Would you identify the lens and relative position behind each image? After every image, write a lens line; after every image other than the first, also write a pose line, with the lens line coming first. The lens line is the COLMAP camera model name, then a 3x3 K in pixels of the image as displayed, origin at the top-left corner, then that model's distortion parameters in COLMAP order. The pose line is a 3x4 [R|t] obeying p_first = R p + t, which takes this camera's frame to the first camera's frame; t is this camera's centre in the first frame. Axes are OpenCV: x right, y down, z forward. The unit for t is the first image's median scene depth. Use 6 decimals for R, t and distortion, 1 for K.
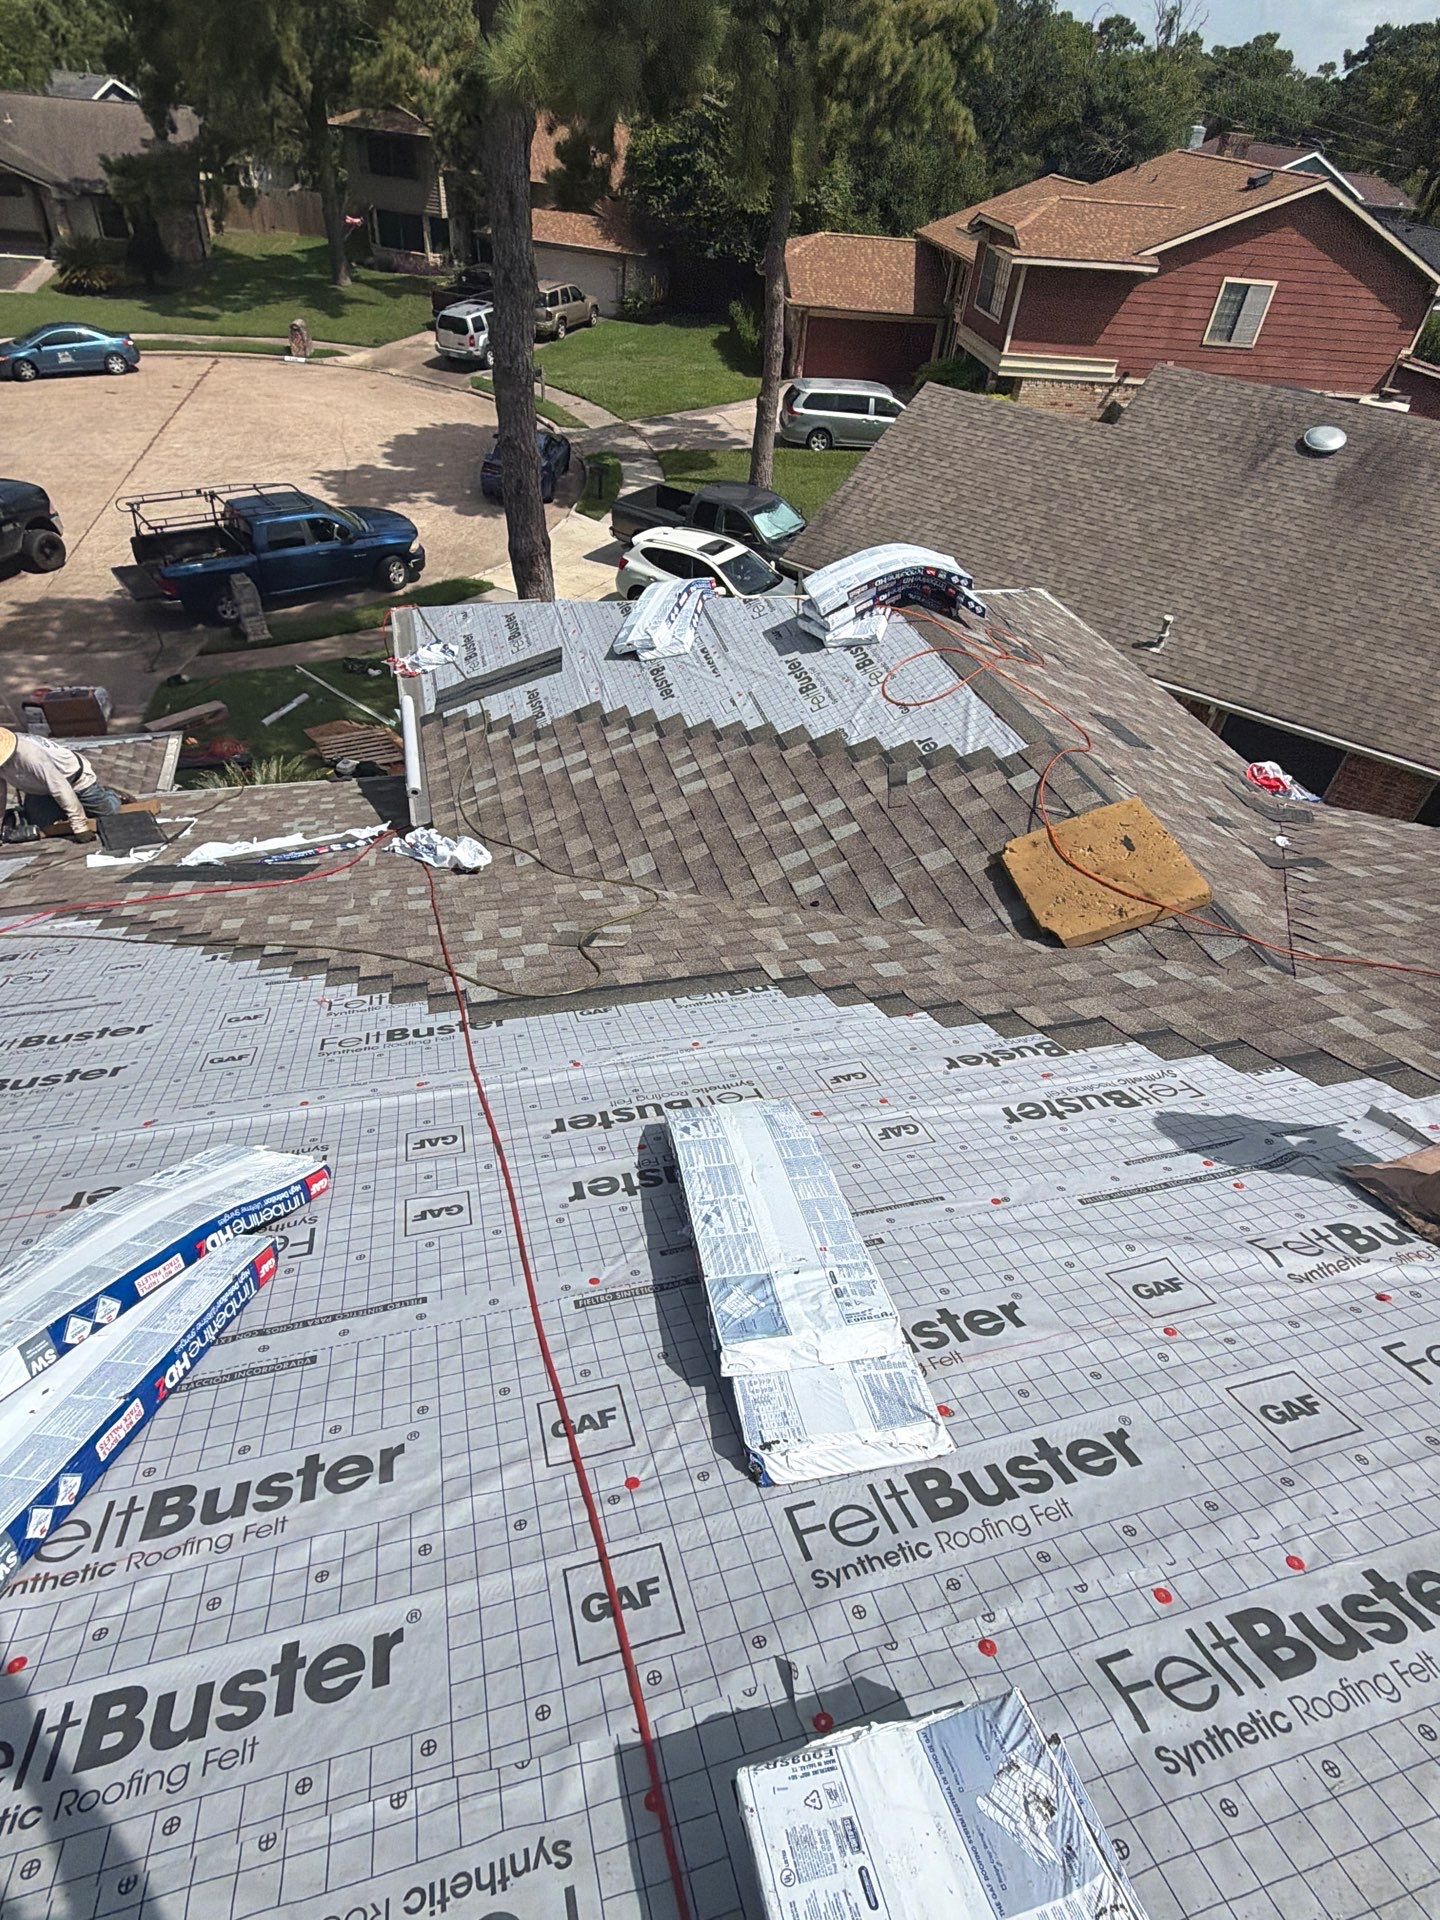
lens RADIAL K [[1014.8, 0, 720.6], [0, 1014.8, 959.1], [0, 0, 1]] dist [-0.000436, -0.001169]
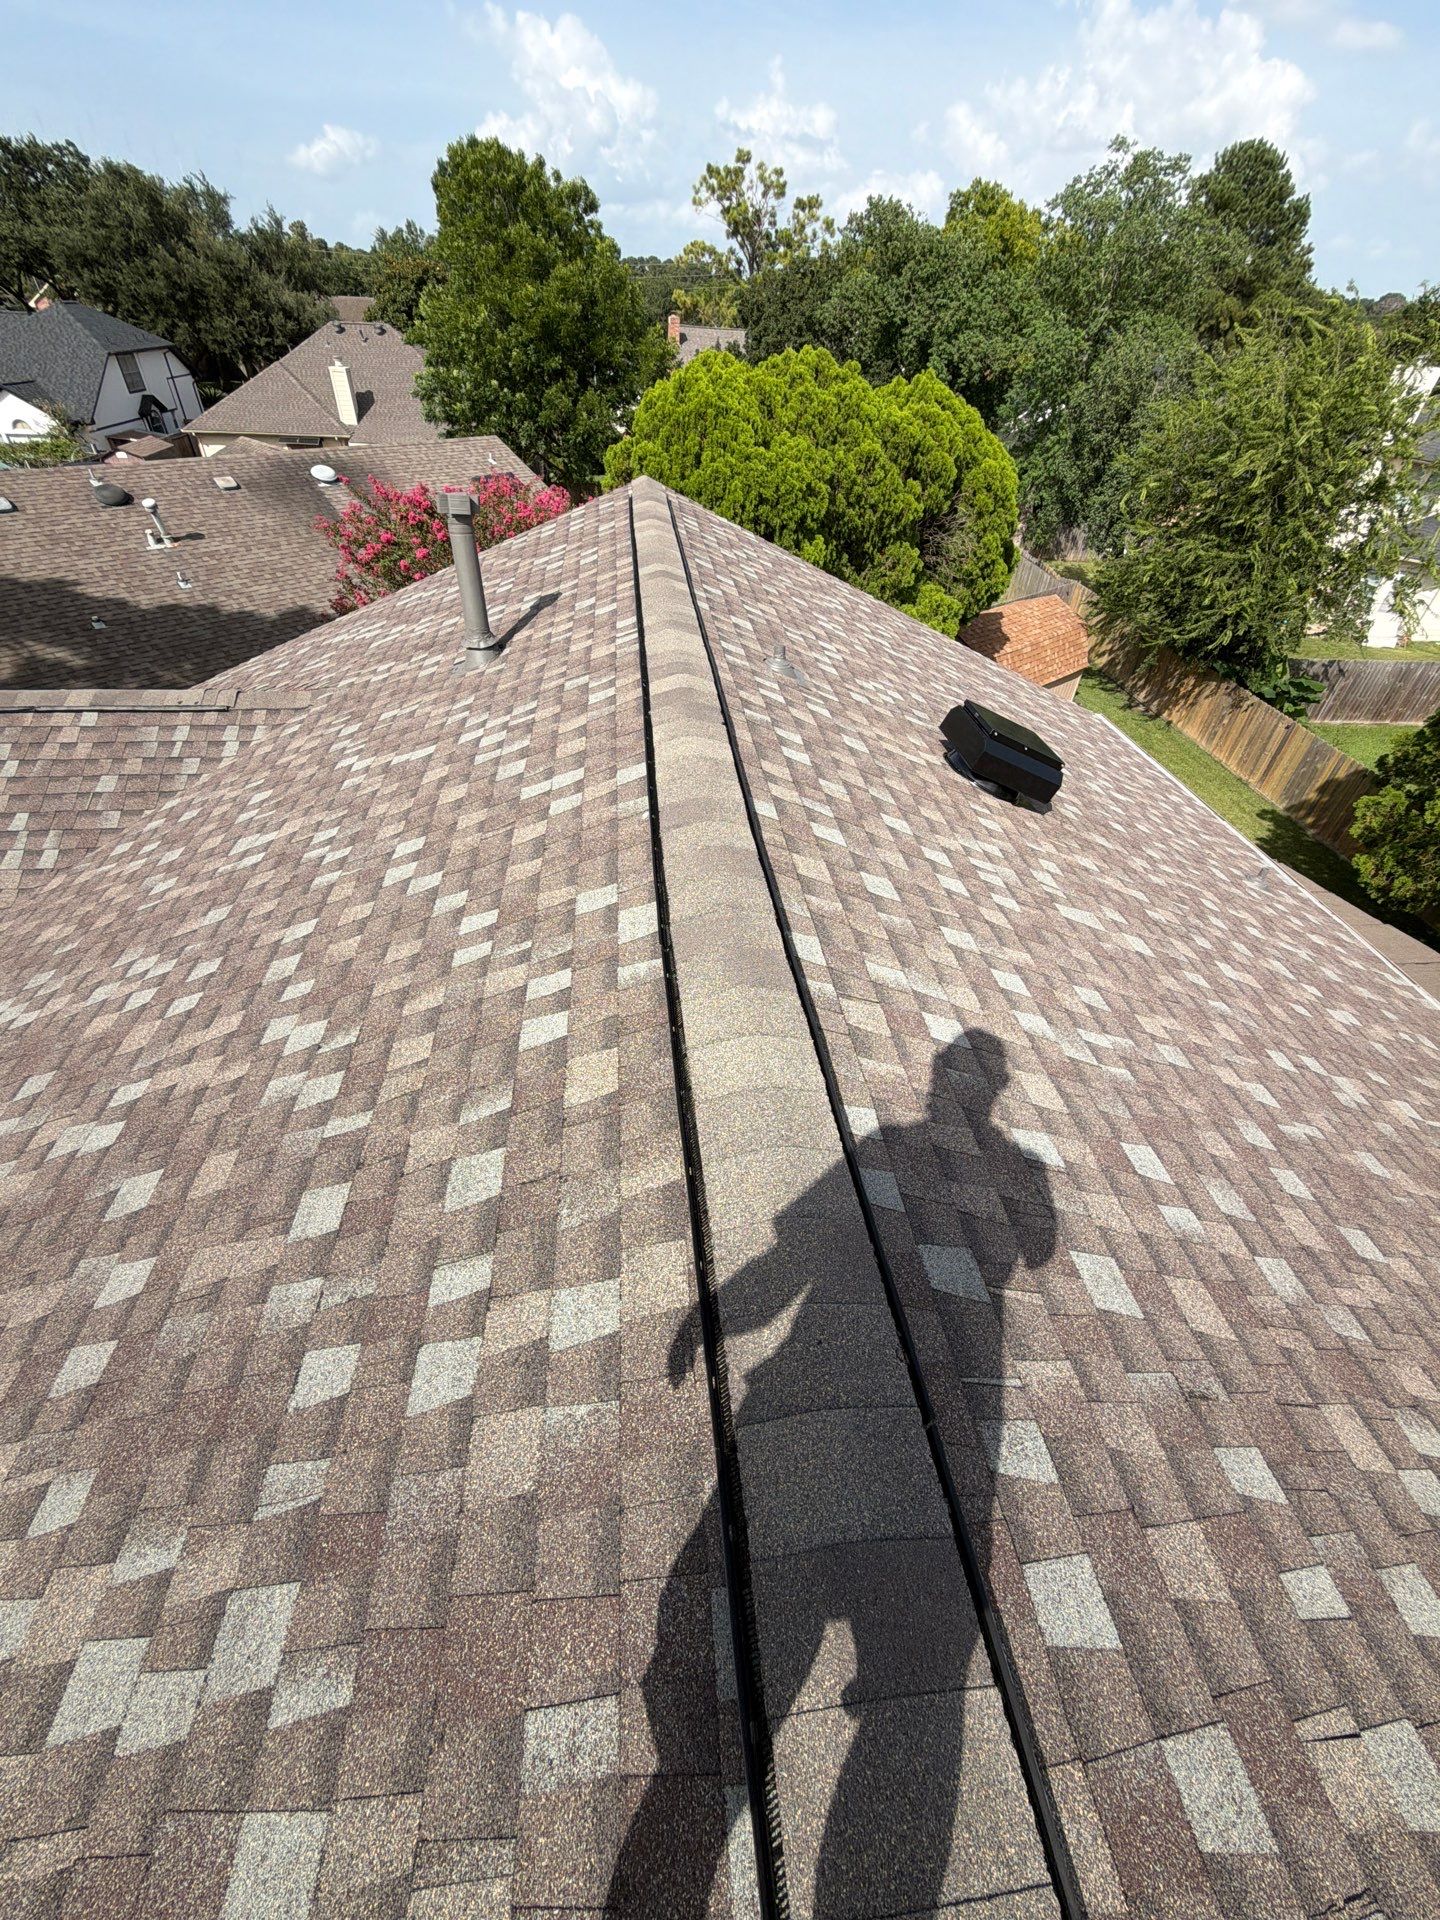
lens RADIAL K [[767.1, 0, 720.6], [0, 767.1, 952.3], [0, 0, 1]] dist [-0.001526, 0.000136]
pose [[0.161668, -0.691309, 0.704241, -0.385006], [0.630327, 0.621426, 0.465315, 0.060760], [-0.759310, 0.368676, 0.536215, -0.096289]]
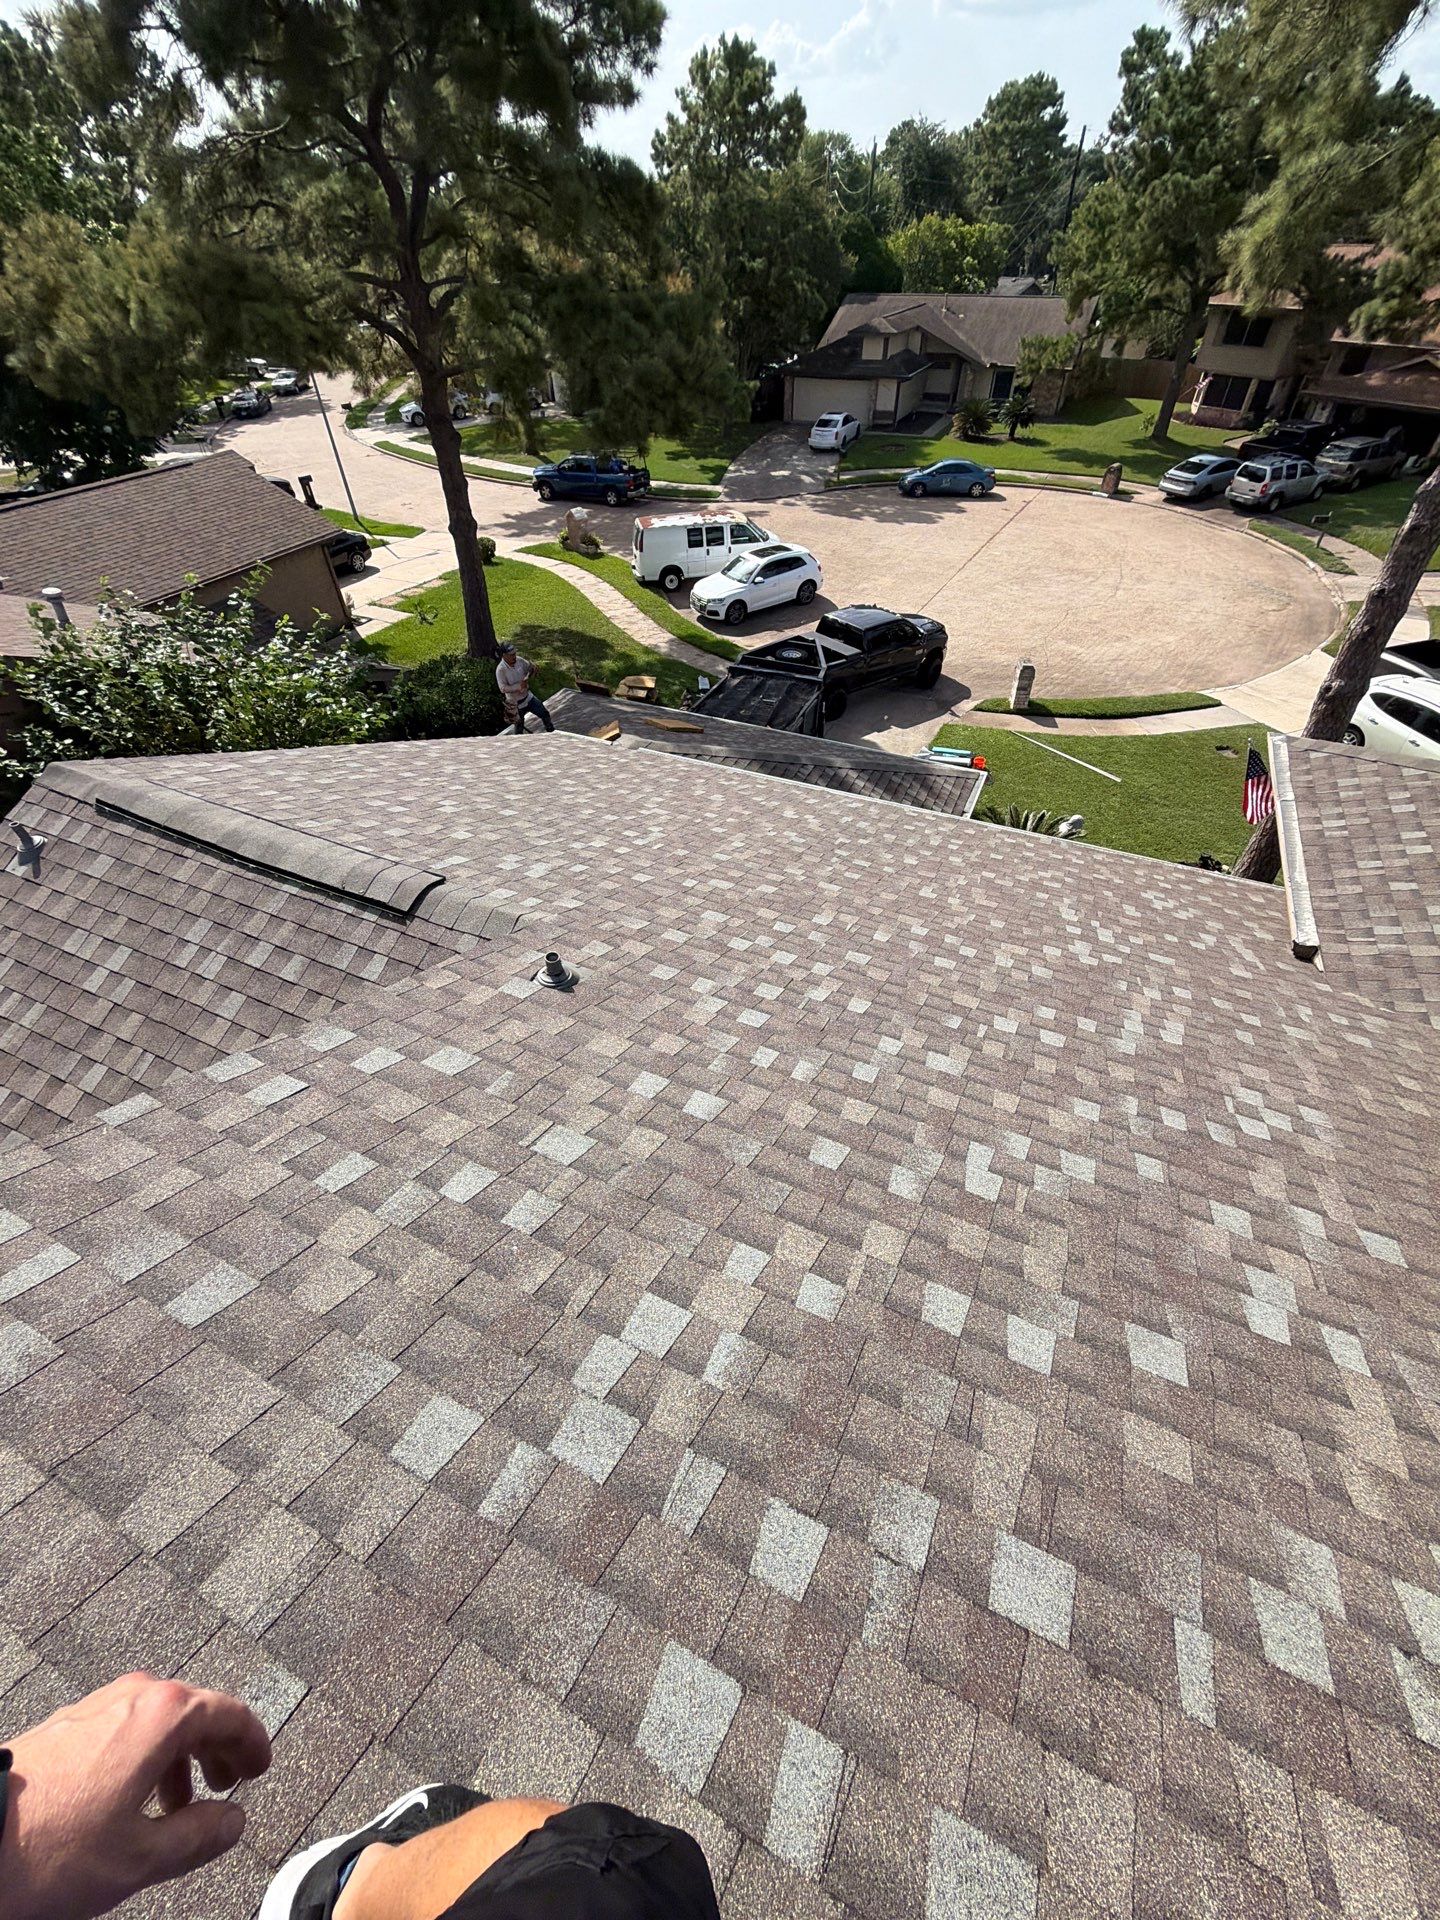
lens RADIAL K [[767.1, 0, 719.6], [0, 767.1, 957.4], [0, 0, 1]] dist [-0.001526, 0.000136]
pose [[0.761321, 0.379568, -0.525661, -0.299499], [-0.372511, 0.919634, 0.124535, 0.011804], [0.530685, 0.101003, 0.841529, -0.034041]]
